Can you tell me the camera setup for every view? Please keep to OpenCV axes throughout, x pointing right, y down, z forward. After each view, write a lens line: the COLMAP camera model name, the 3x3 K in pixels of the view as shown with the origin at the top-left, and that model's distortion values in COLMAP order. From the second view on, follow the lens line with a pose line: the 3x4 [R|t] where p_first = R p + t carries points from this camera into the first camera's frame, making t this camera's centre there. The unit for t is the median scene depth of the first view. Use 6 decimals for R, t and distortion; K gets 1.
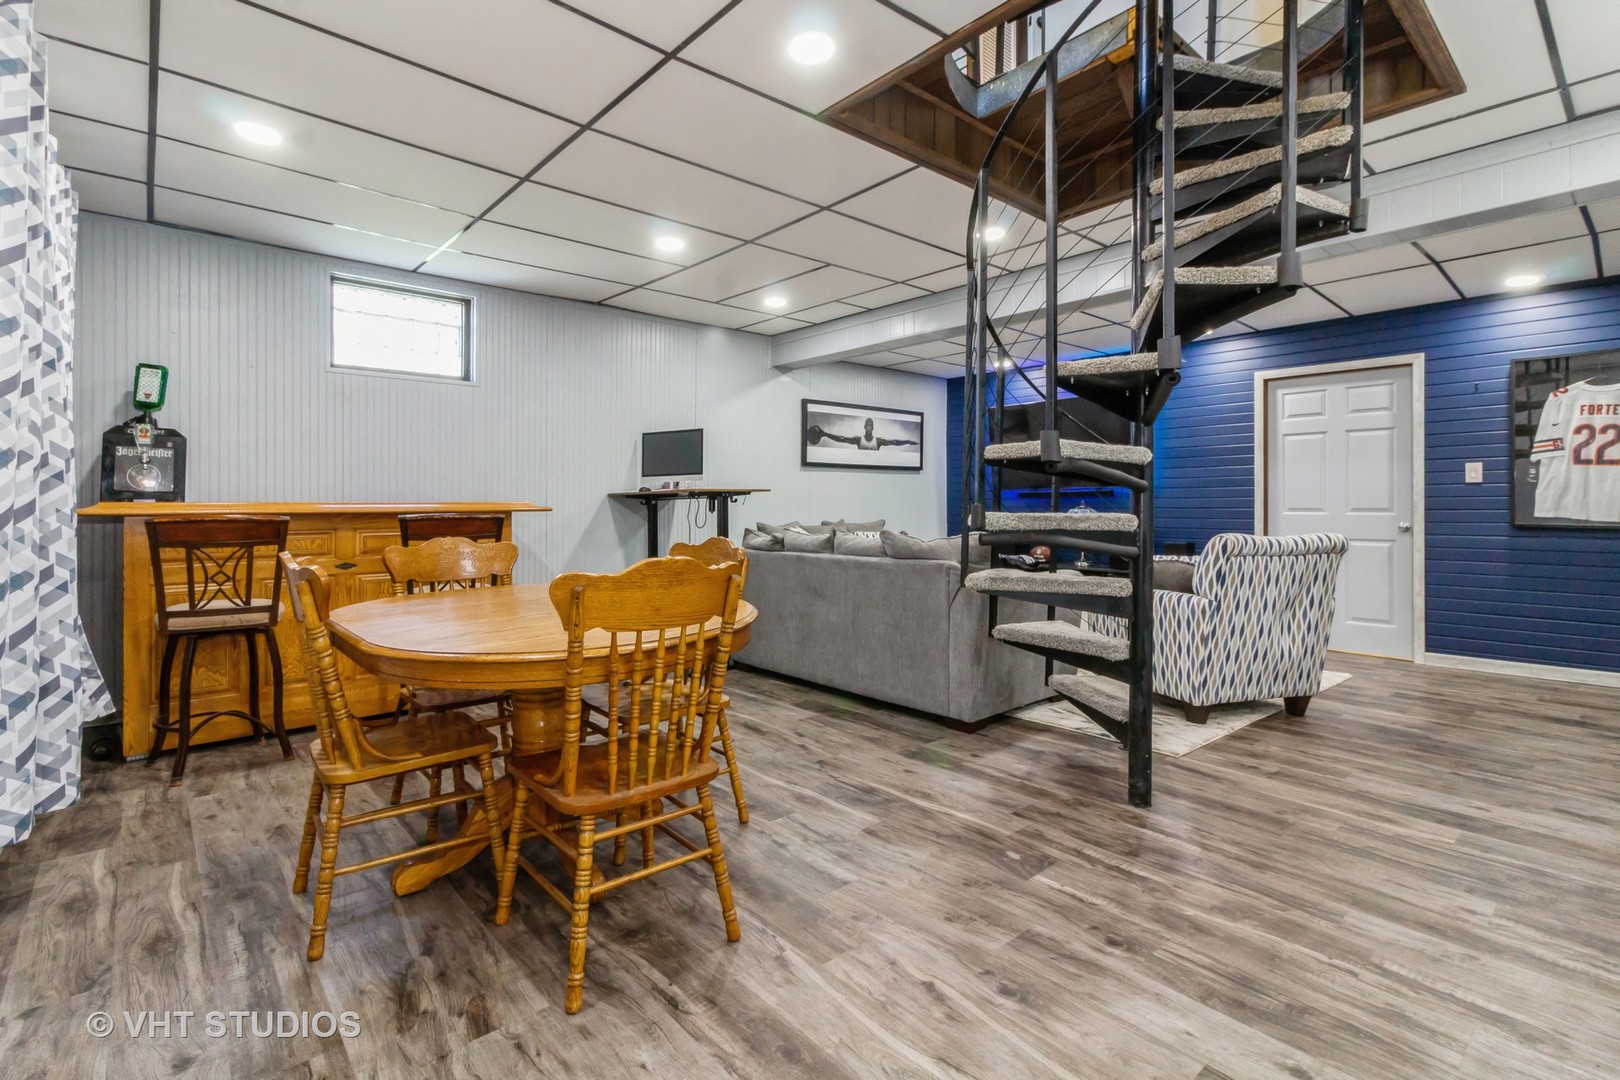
lens RADIAL K [[766.7, 0, 808.7], [0, 766.7, 531.2], [0, 0, 1]] dist [0.011385, 0.000318]
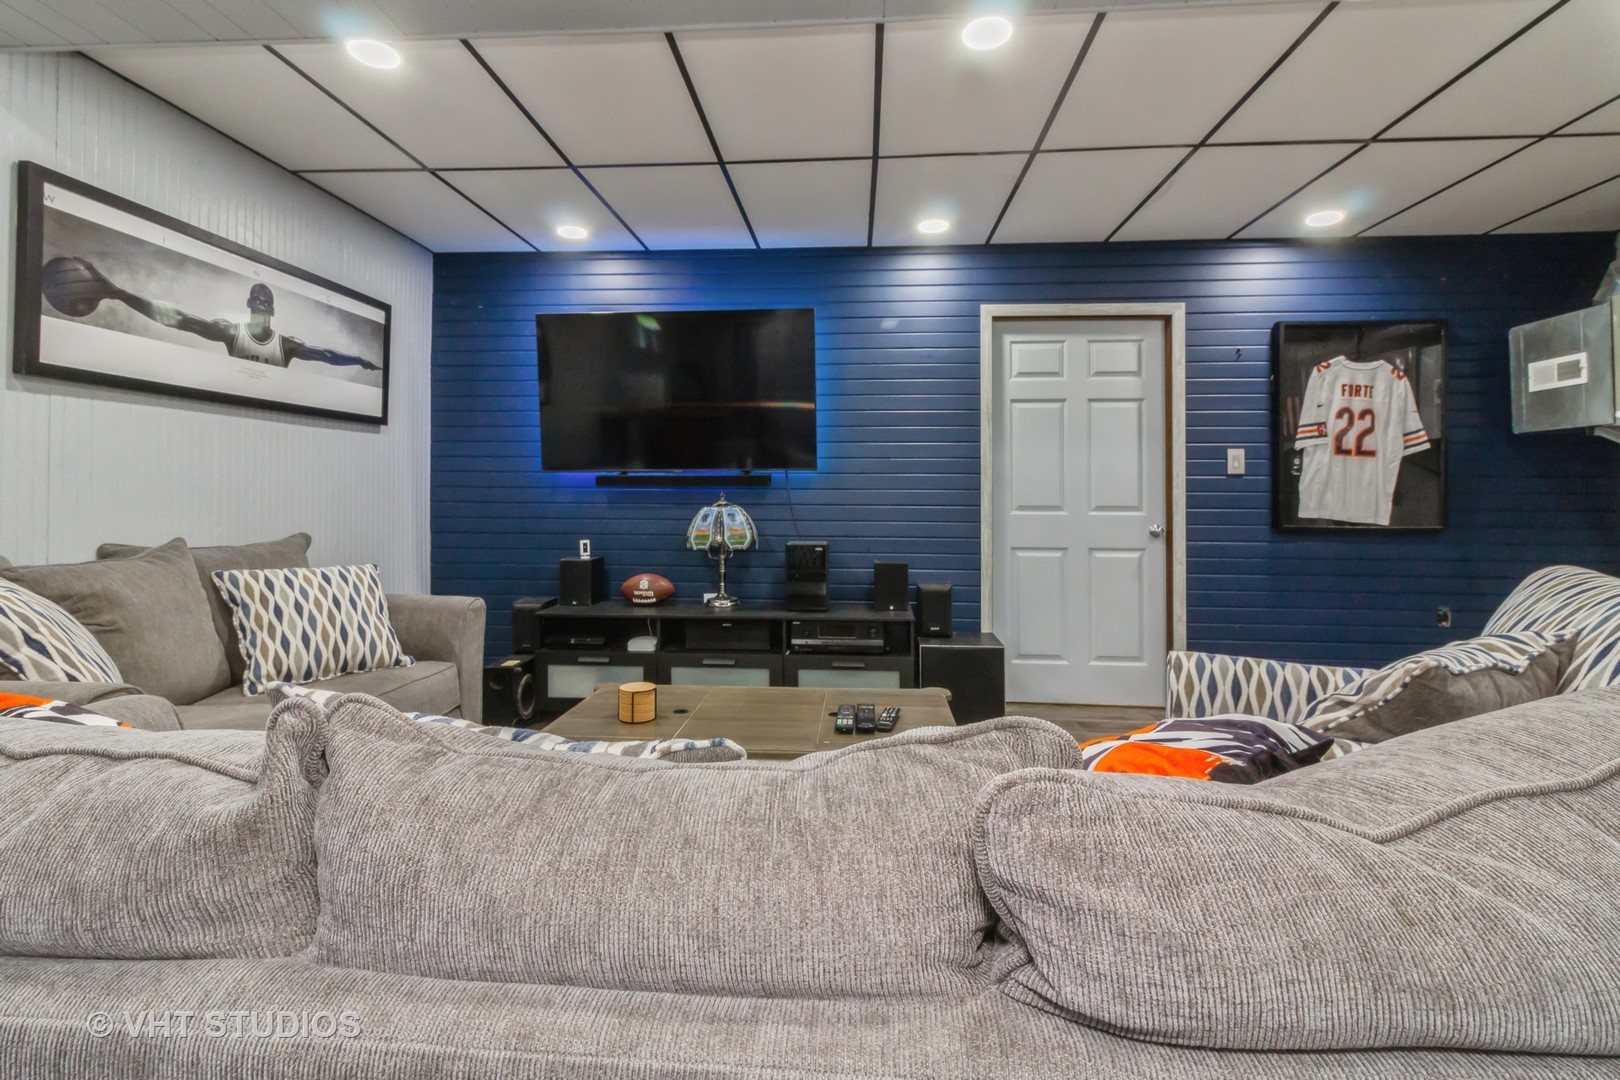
lens RADIAL K [[767.1, 0, 807.6], [0, 767.1, 486.5], [0, 0, 1]] dist [0.011428, 0.000223]
pose [[0.713288, 0.013523, 0.700741, 0.000388], [0.018955, 0.999076, -0.038575, -0.028144], [-0.700615, 0.040797, 0.712372, 0.745029]]
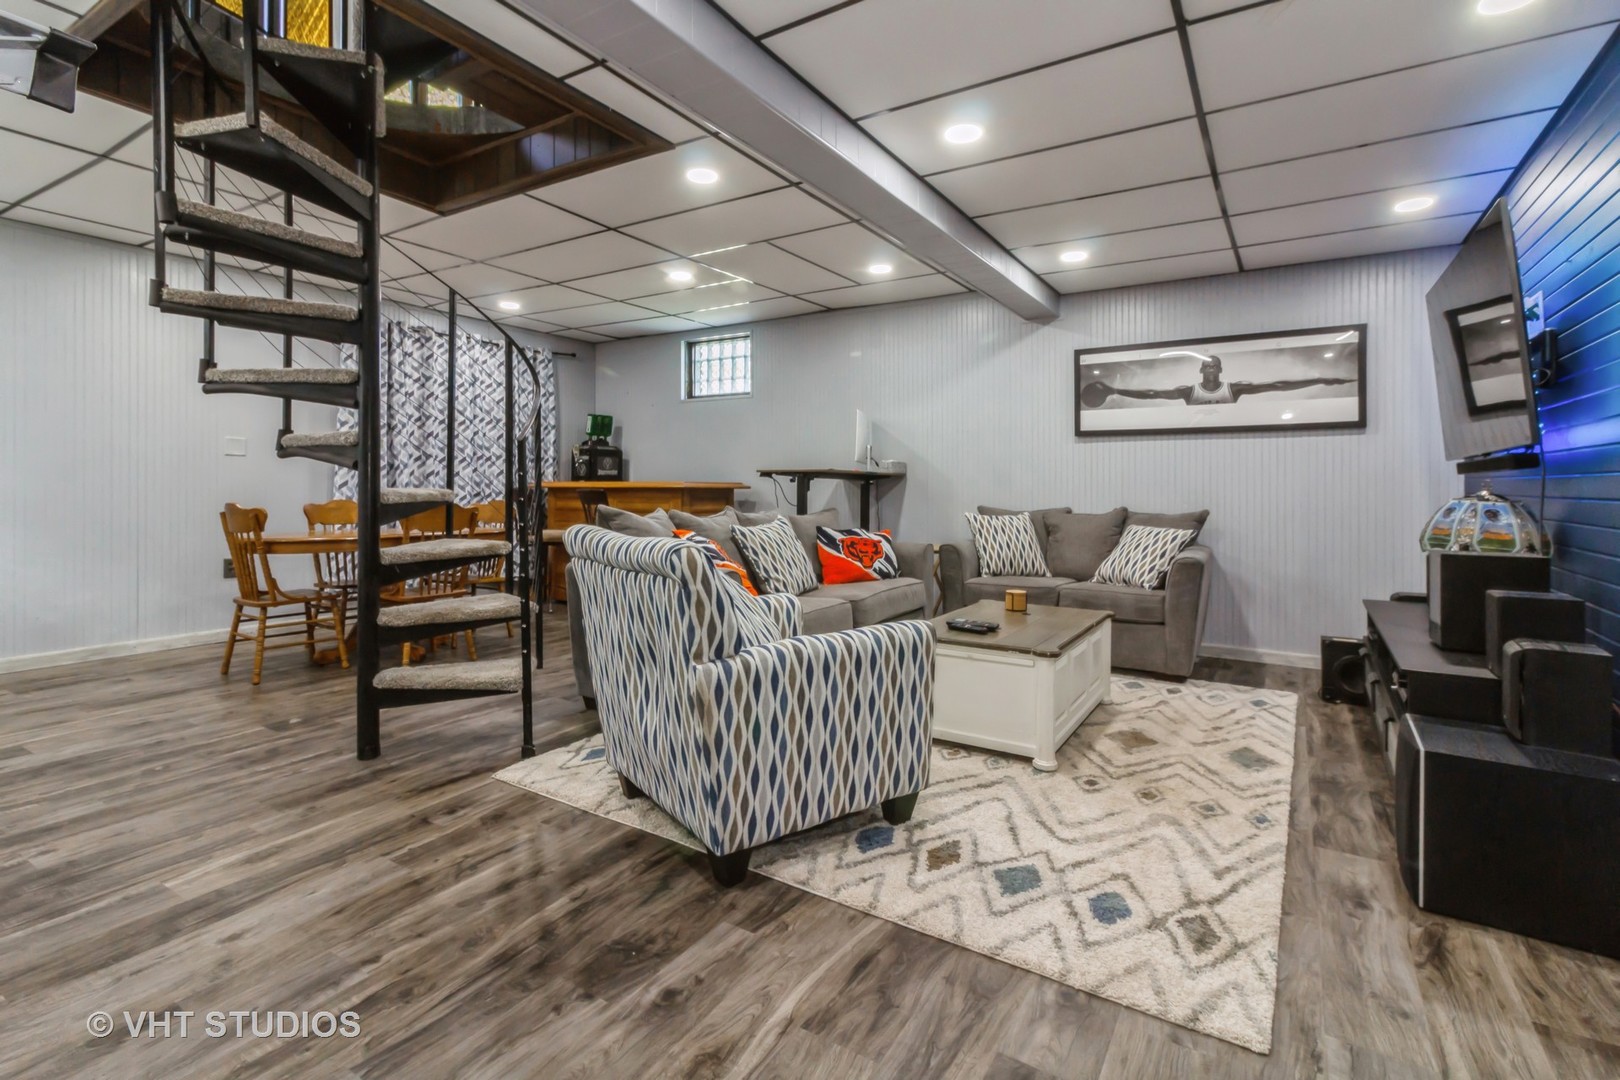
lens RADIAL K [[766.7, 0, 808.7], [0, 766.7, 531.2], [0, 0, 1]] dist [0.011385, 0.000318]
pose [[0.281513, 0.061994, -0.957553, 0.901903], [-0.041291, 0.997769, 0.052459, -0.025777], [0.958669, 0.024771, 0.283445, 0.708611]]
